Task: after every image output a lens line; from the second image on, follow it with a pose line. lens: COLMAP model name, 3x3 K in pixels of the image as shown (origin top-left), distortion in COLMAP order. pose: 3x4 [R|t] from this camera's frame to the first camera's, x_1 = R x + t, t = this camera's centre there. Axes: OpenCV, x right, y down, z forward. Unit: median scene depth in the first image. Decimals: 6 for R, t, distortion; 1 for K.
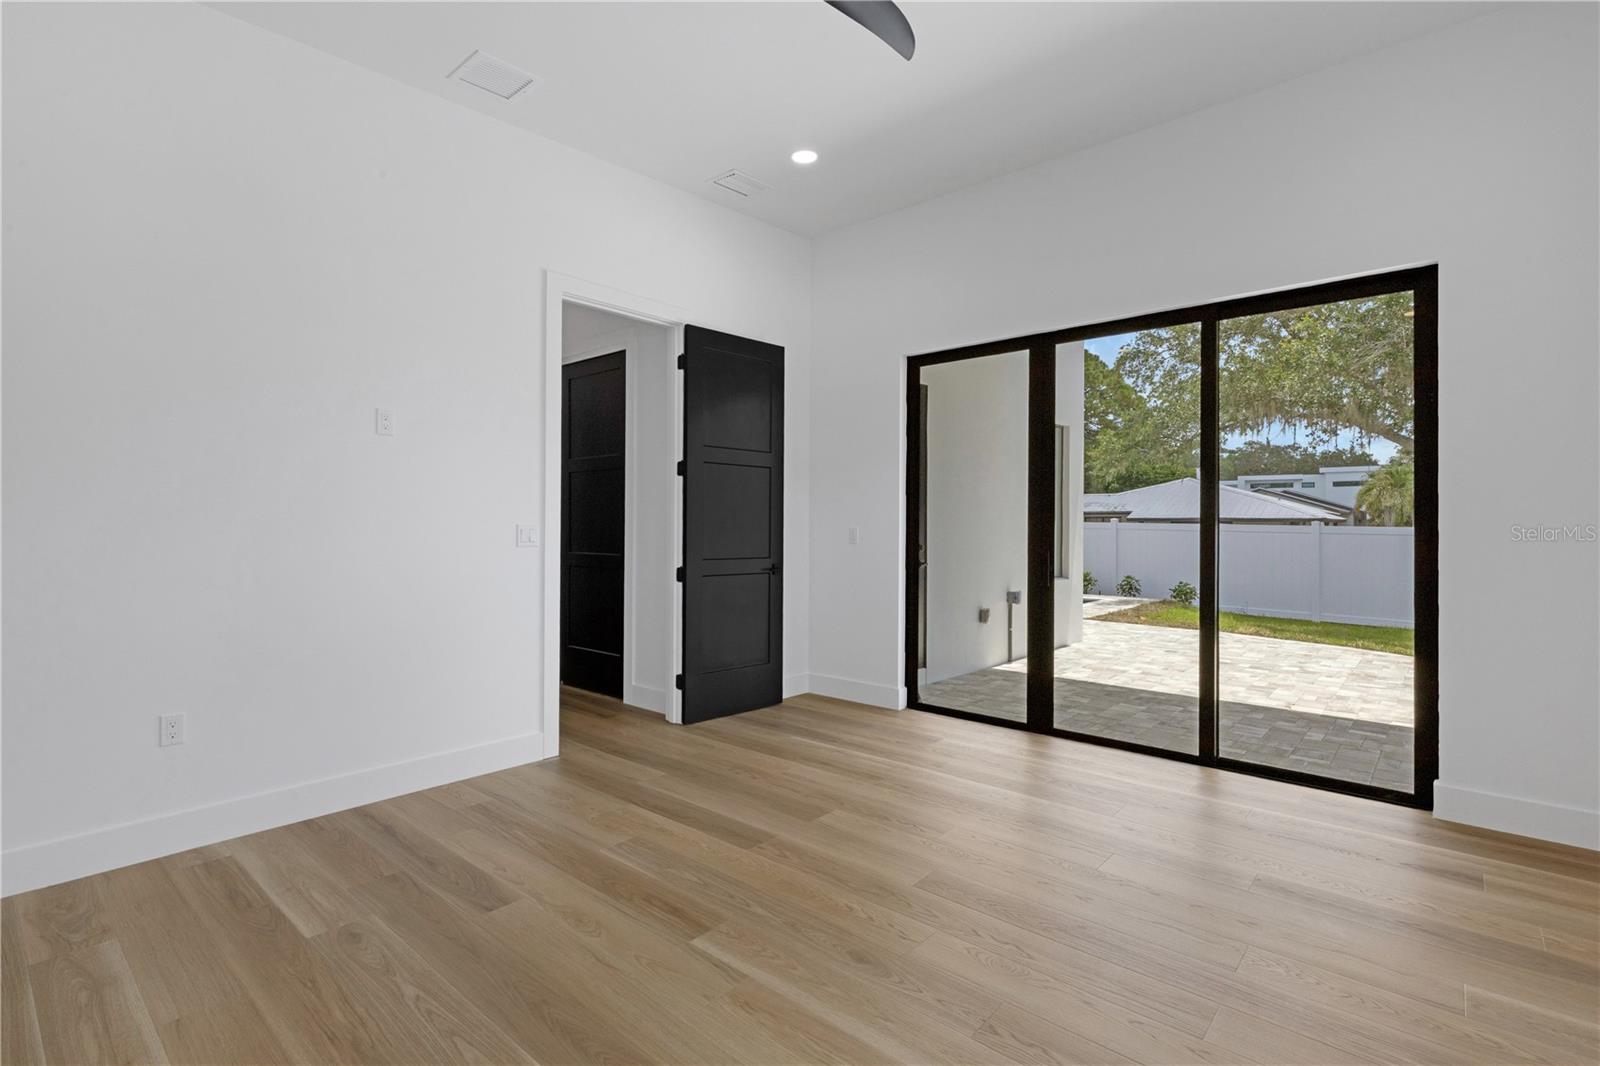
lens RADIAL K [[736.6, 0, 791.6], [0, 736.6, 528.6], [0, 0, 1]] dist [0.011495, 0.000380]
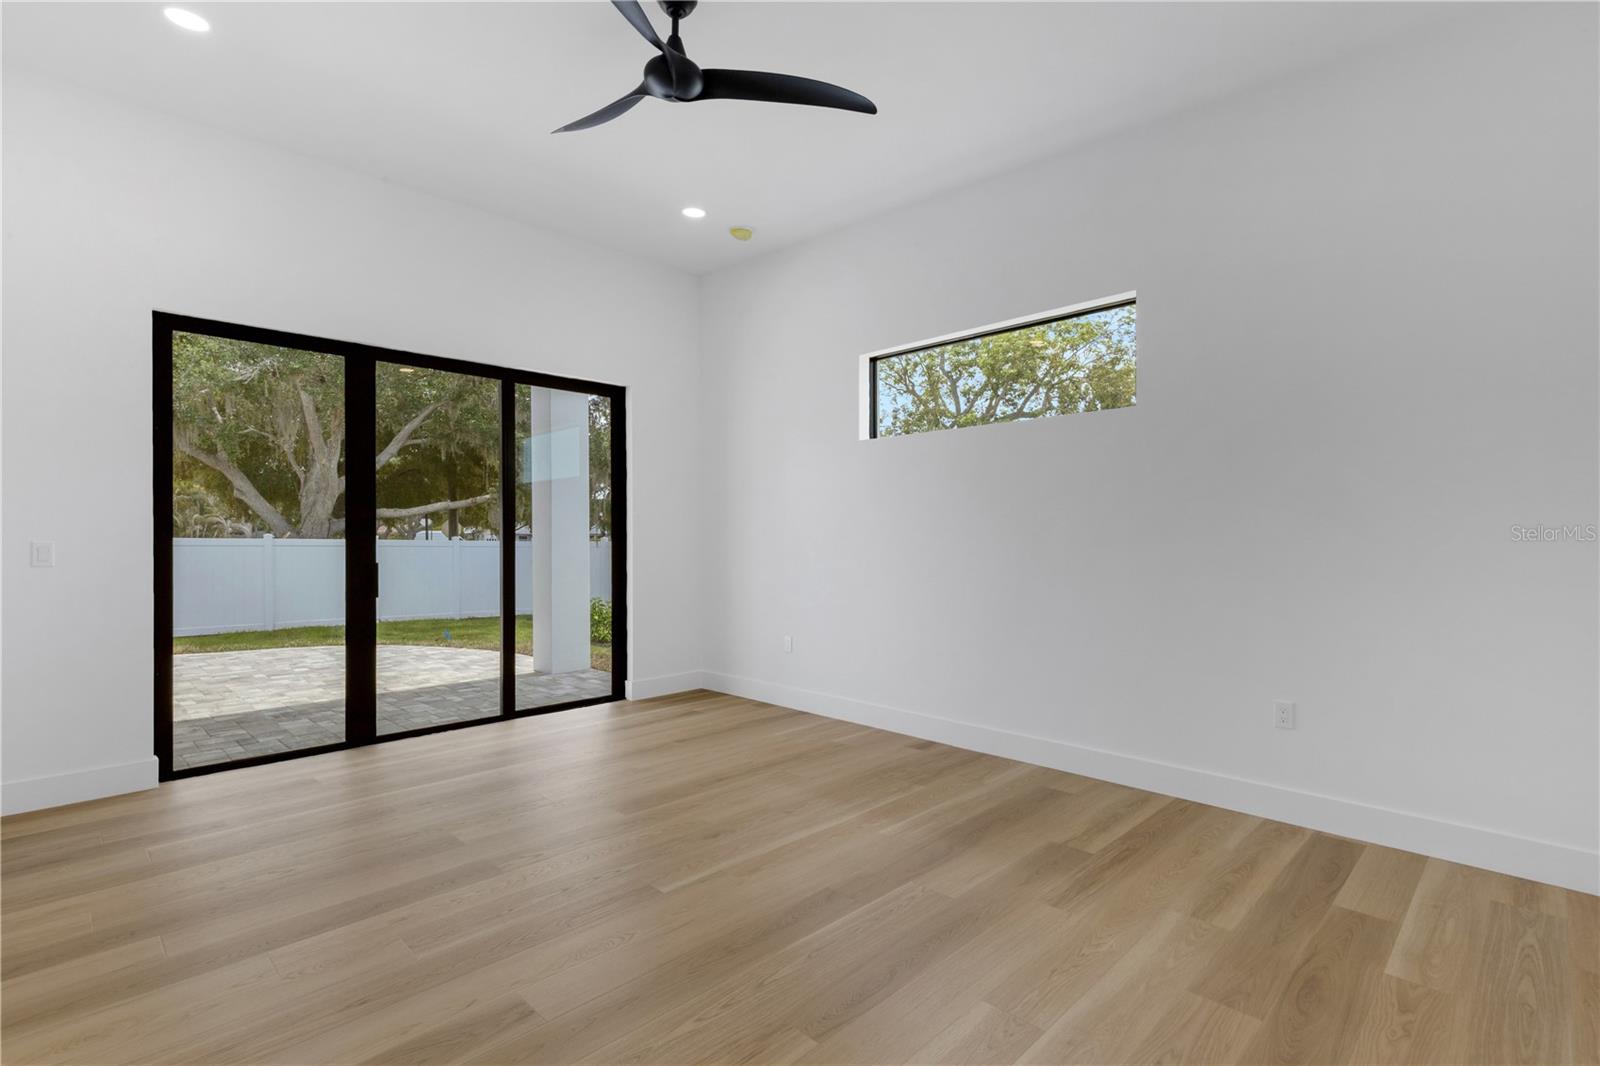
lens RADIAL K [[747.3, 0, 798.5], [0, 747.3, 533.6], [0, 0, 1]] dist [0.003844, 0.000402]
pose [[0.075607, -0.001171, 0.997137, -0.826996], [0.014583, 0.999894, 0.000069, -0.001185], [-0.997031, 0.014536, 0.075616, 0.442567]]
